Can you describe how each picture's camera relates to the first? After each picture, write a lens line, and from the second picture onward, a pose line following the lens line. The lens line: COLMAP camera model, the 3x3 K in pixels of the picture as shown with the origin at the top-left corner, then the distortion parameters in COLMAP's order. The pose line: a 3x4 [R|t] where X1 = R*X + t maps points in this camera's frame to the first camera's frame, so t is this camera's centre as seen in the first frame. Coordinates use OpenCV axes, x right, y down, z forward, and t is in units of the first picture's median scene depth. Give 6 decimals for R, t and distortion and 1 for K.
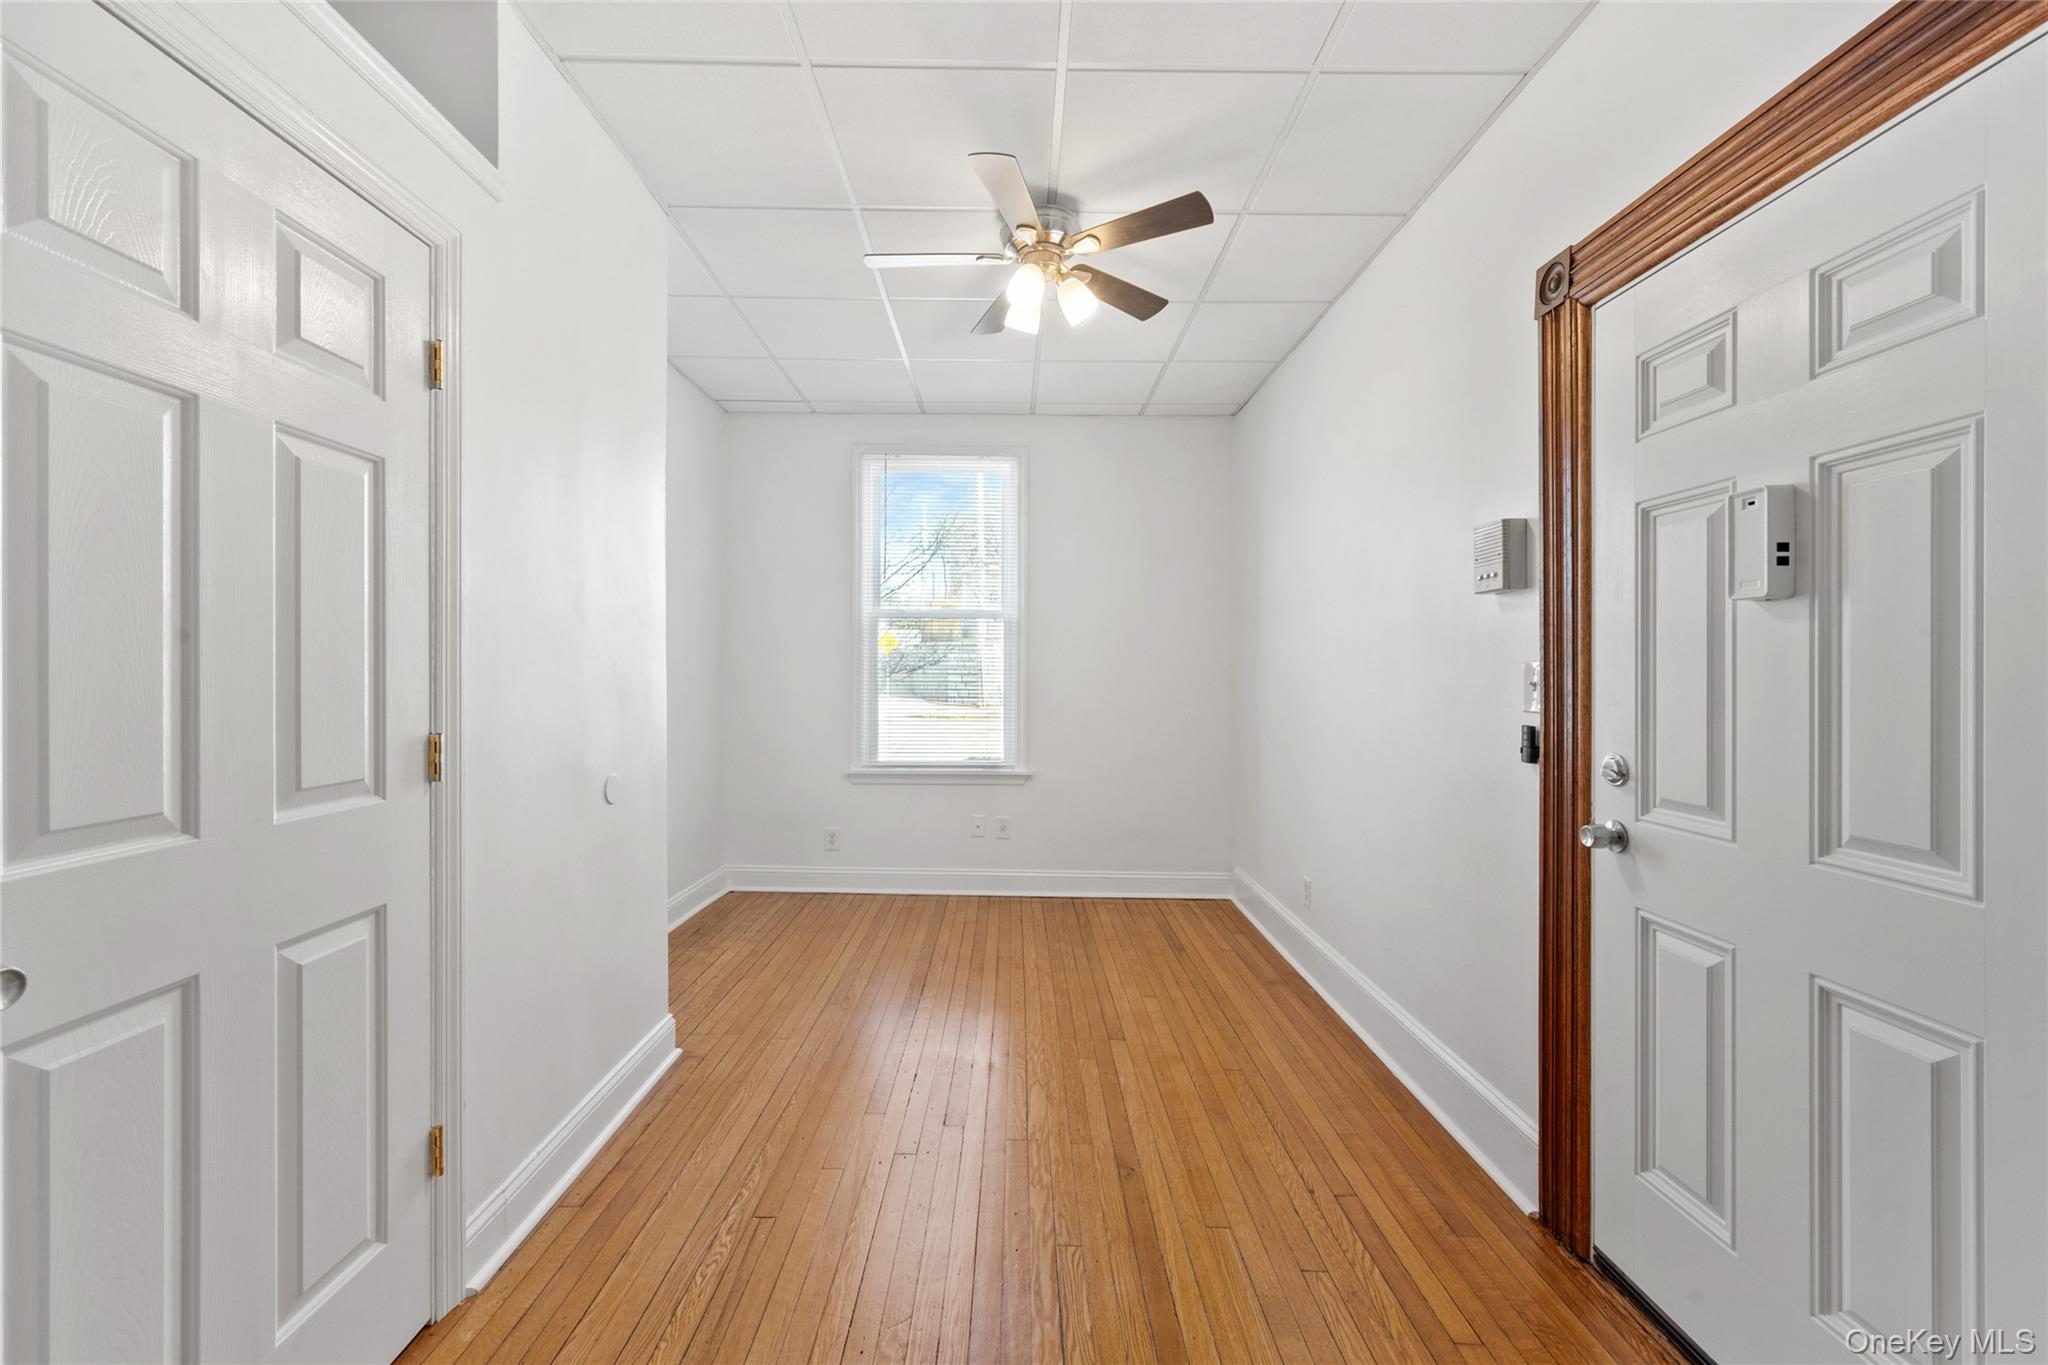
lens RADIAL K [[817.0, 0, 1032.1], [0, 817.0, 668.5], [0, 0, 1]] dist [-0.001849, 0.000038]
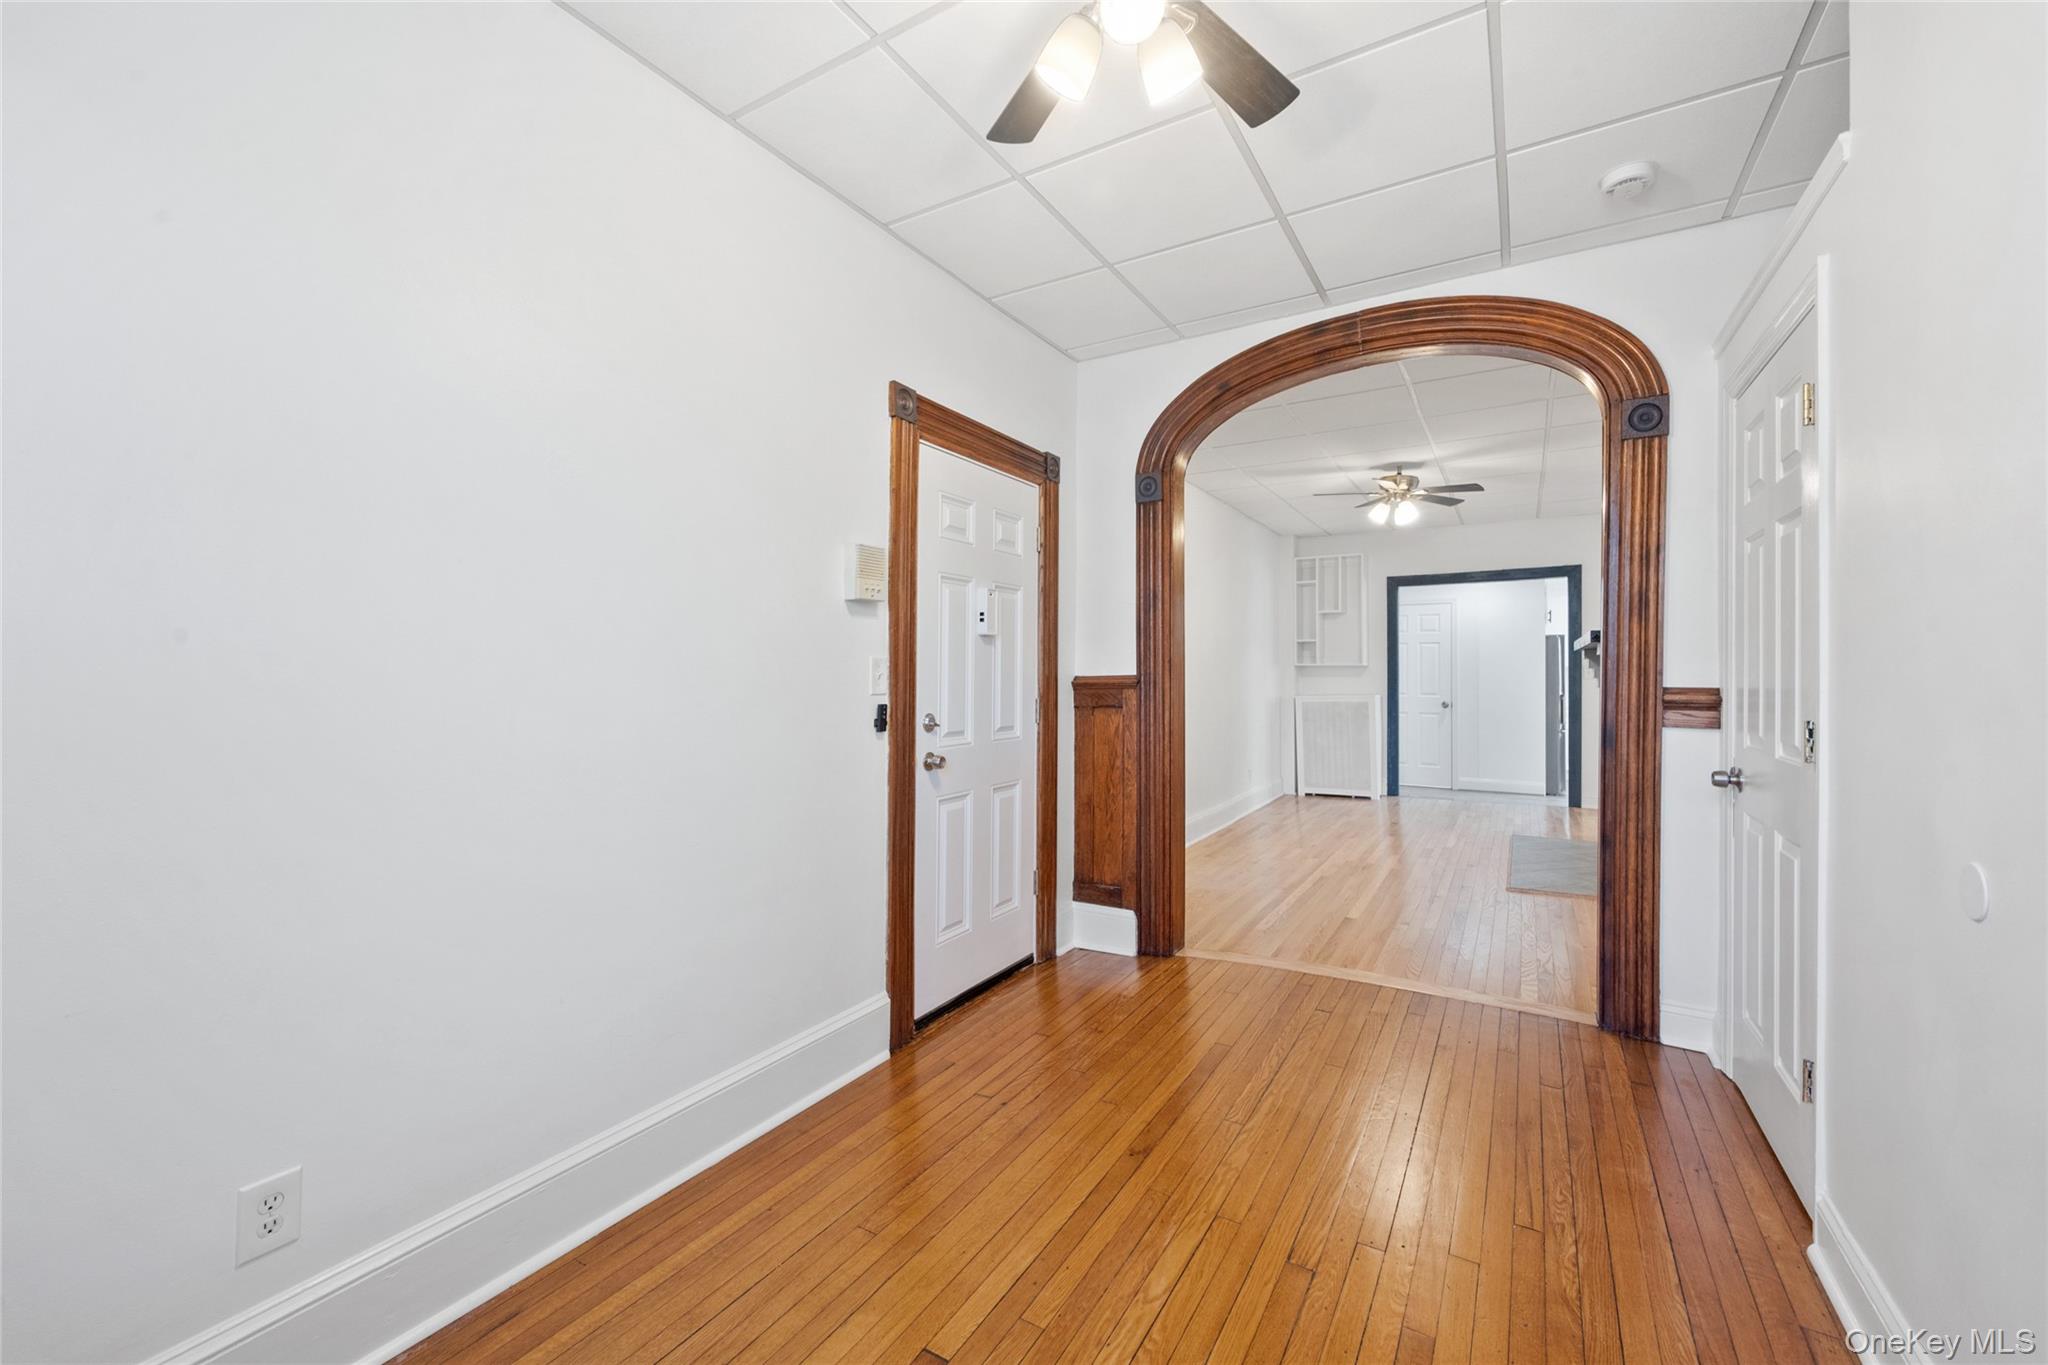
lens RADIAL K [[817.0, 0, 1032.1], [0, 817.0, 668.5], [0, 0, 1]] dist [-0.001849, 0.000038]
pose [[-0.846885, 0.000540, 0.531776, -0.327471], [-0.005489, 0.999937, -0.009757, 0.023359], [-0.531748, -0.011183, -0.846829, 2.031698]]
